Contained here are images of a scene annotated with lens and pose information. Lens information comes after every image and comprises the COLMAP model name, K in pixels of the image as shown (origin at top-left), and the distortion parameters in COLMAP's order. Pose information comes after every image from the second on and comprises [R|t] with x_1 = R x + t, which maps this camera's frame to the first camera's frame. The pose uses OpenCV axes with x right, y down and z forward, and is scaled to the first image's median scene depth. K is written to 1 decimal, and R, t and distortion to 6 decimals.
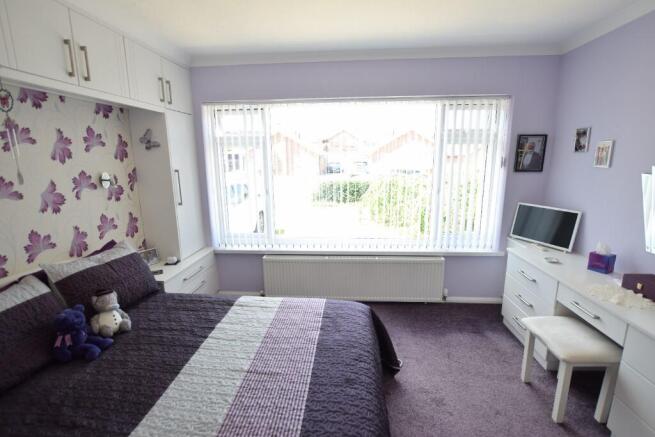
lens RADIAL K [[308.5, 0, 327.0], [0, 308.5, 219.8], [0, 0, 1]] dist [-0.027468, 0.001251]
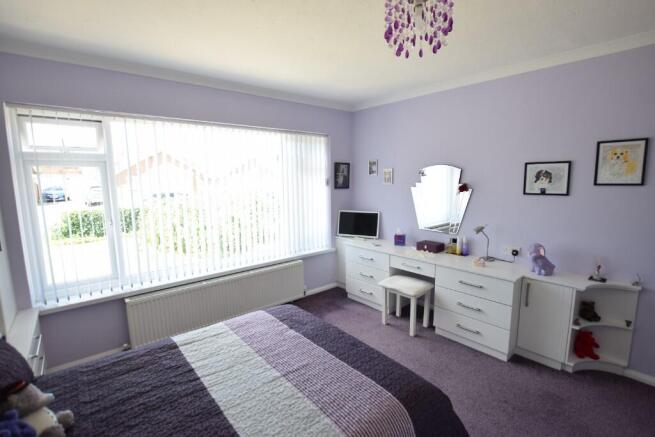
lens RADIAL K [[308.5, 0, 332.1], [0, 308.5, 220.5], [0, 0, 1]] dist [-0.027468, 0.001251]
pose [[0.697751, -0.095593, 0.709934, -0.473883], [0.145168, 0.989362, -0.009458, -0.003548], [-0.701477, 0.109659, 0.704205, 0.036542]]
